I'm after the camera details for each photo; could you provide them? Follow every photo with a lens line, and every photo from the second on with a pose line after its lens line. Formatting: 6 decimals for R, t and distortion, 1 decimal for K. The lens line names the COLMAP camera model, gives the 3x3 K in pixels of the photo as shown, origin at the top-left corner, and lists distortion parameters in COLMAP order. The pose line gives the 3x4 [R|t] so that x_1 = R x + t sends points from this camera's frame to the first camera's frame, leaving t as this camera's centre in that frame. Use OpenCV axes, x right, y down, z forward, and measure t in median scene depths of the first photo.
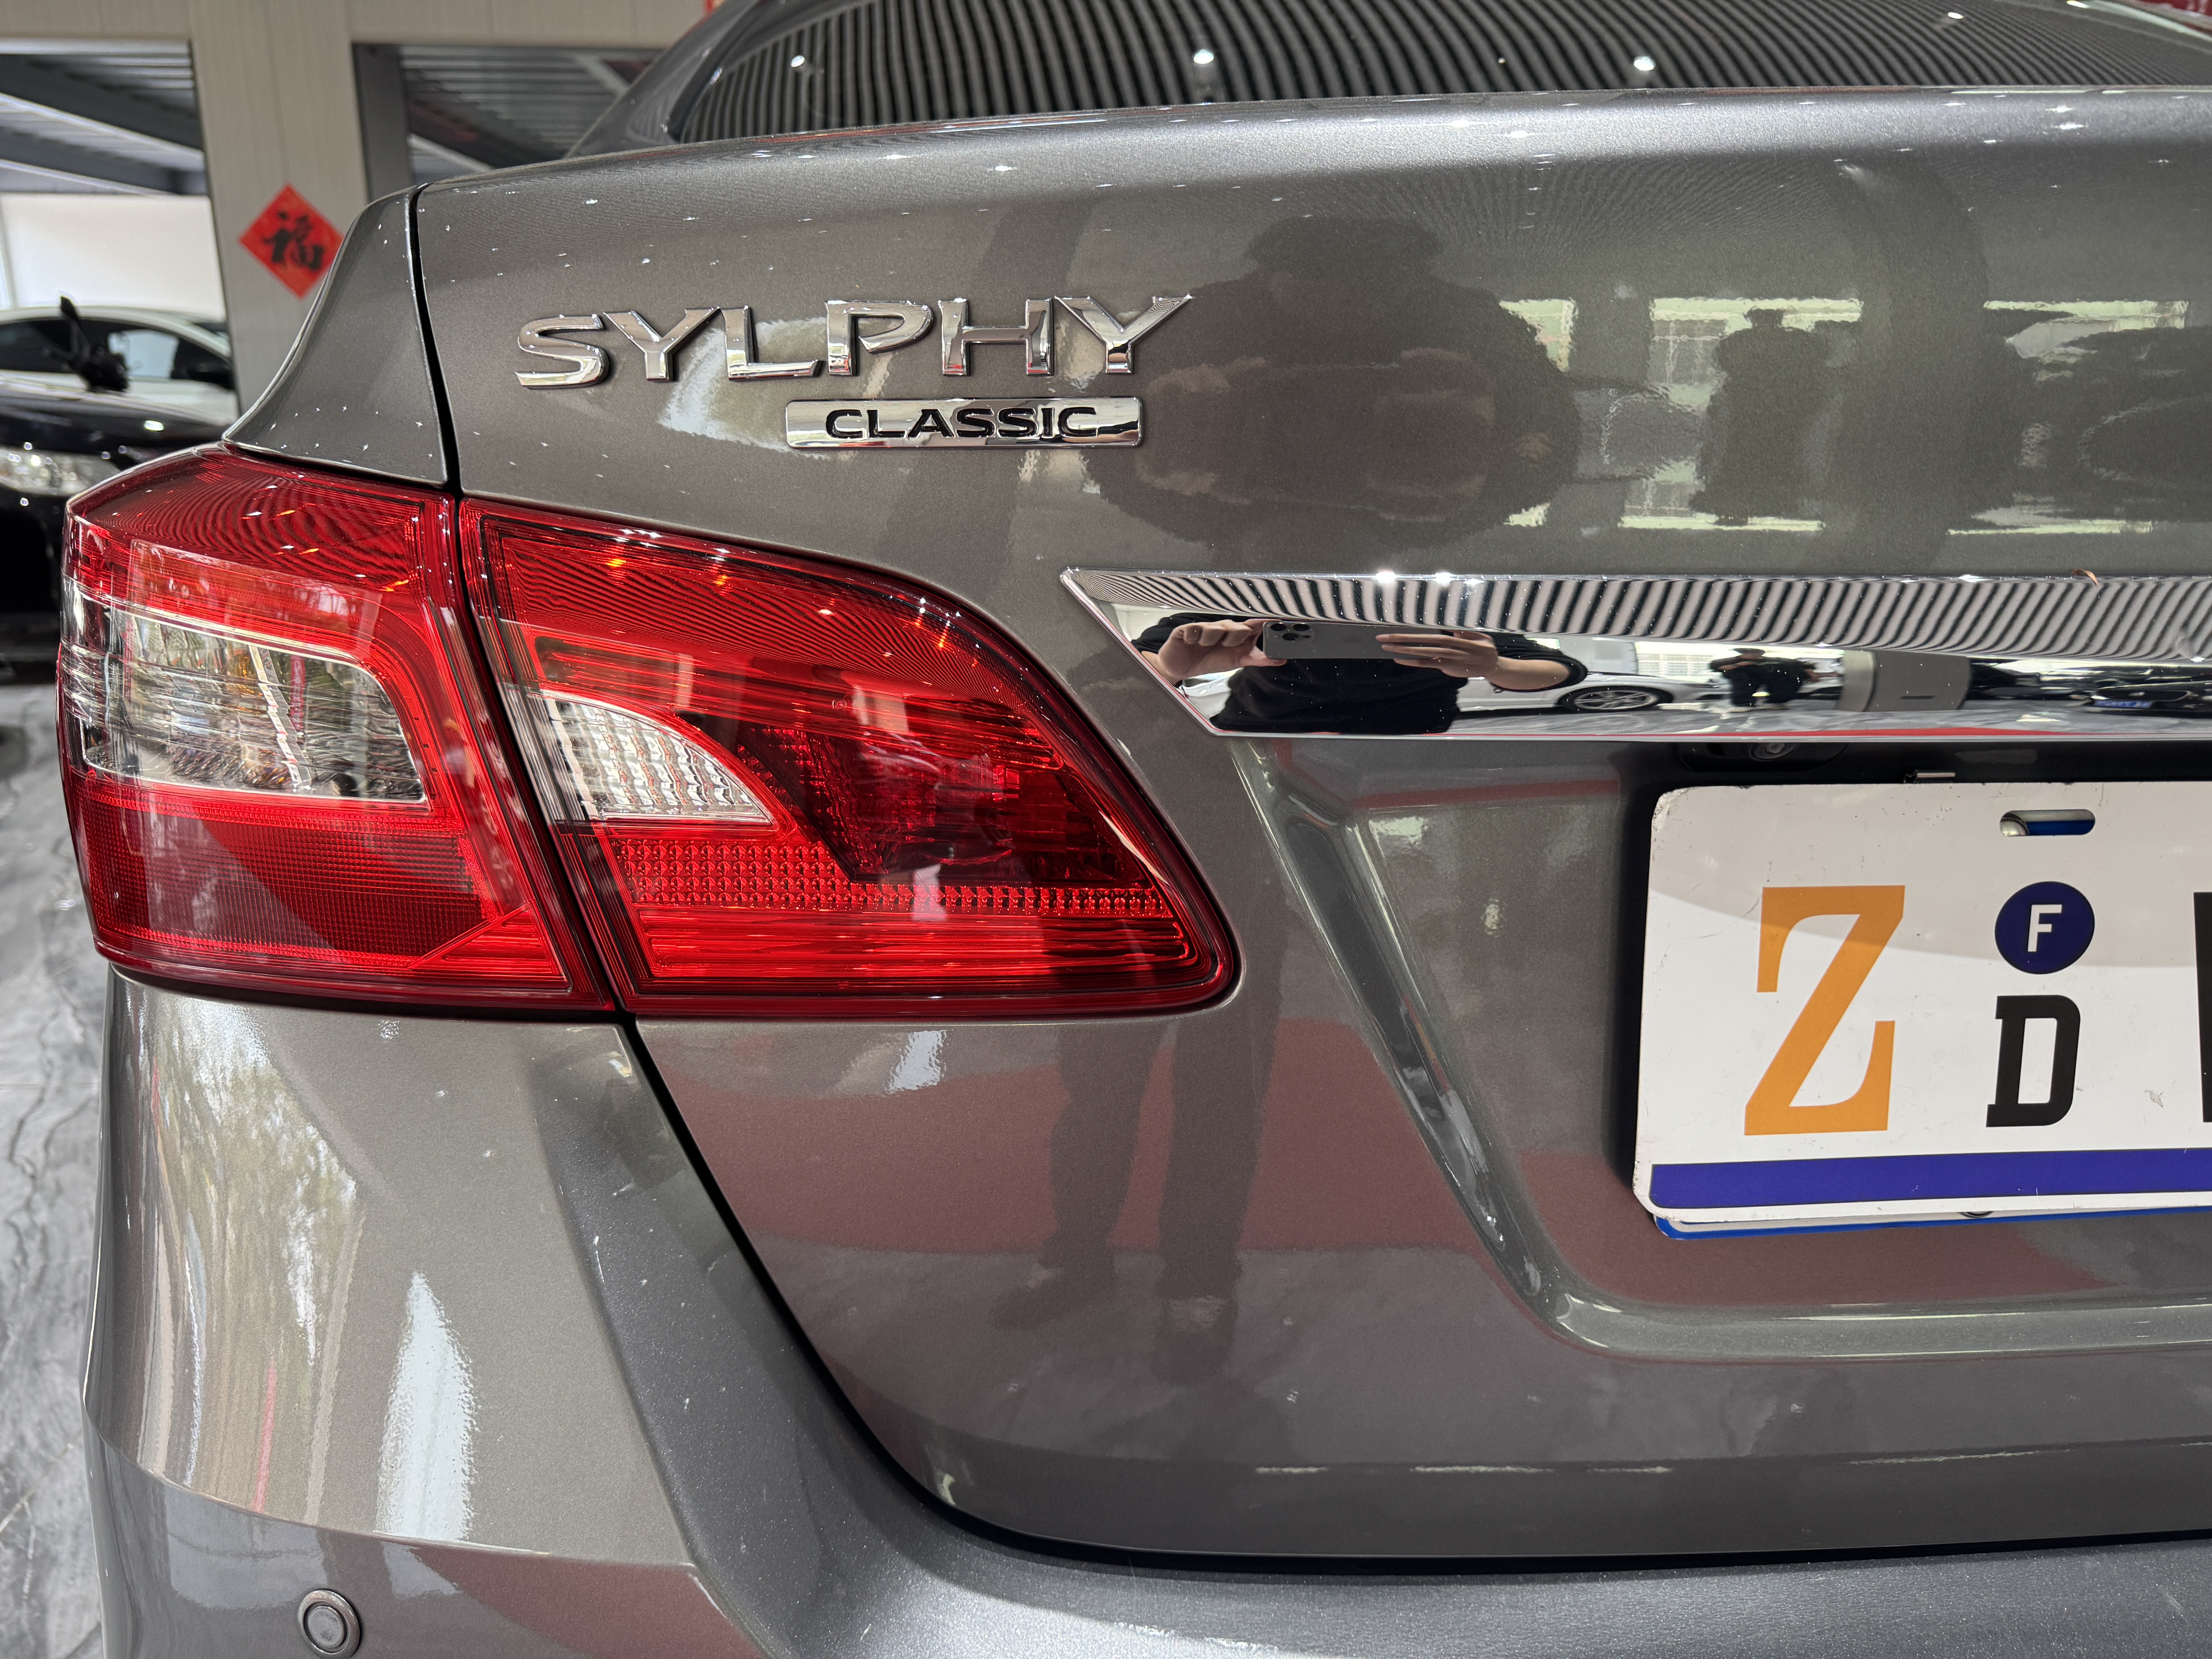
lens RADIAL K [[1582.5, 0, 1106.0], [0, 1582.5, 829.5], [0, 0, 1]] dist [0.084692, -0.139185]
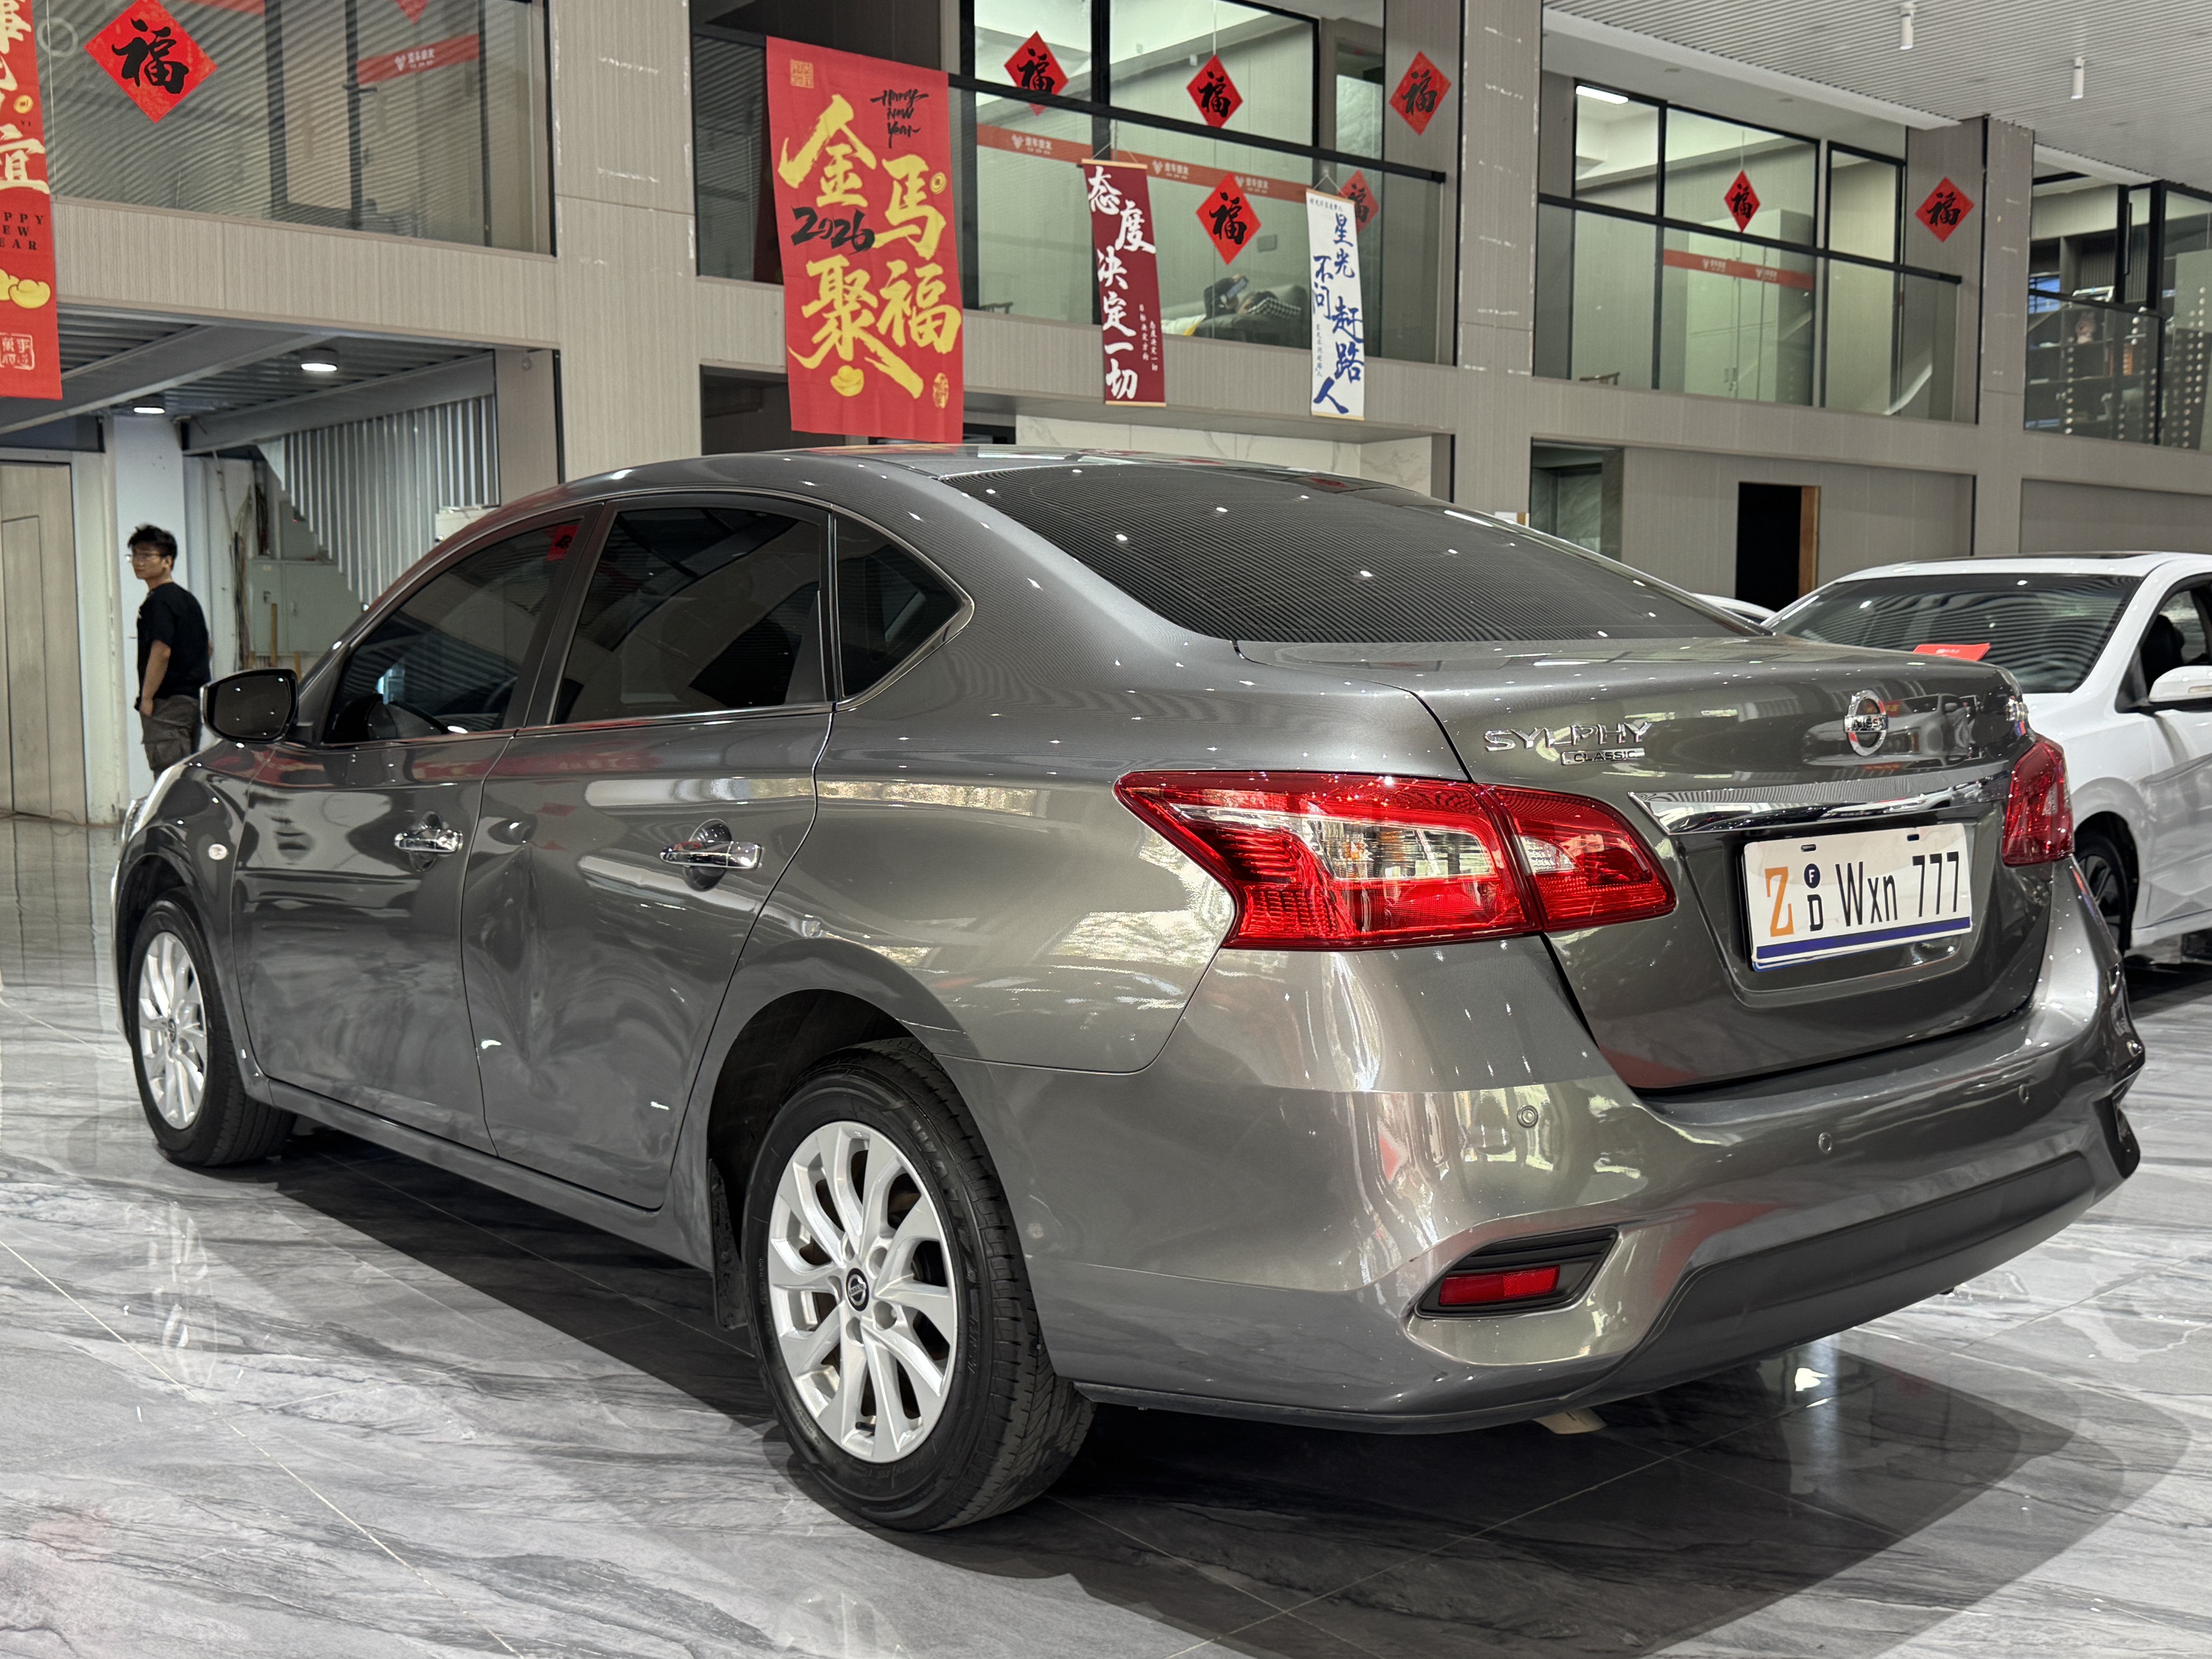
lens RADIAL K [[2213.8, 0, 1118.1], [0, 2213.8, 827.6], [0, 0, 1]] dist [0.154800, -0.307014]
pose [[0.810001, -0.057265, 0.583626, -3.549925], [0.167393, 0.976392, -0.136518, 0.369408], [-0.562031, 0.208275, 0.800464, -2.170120]]
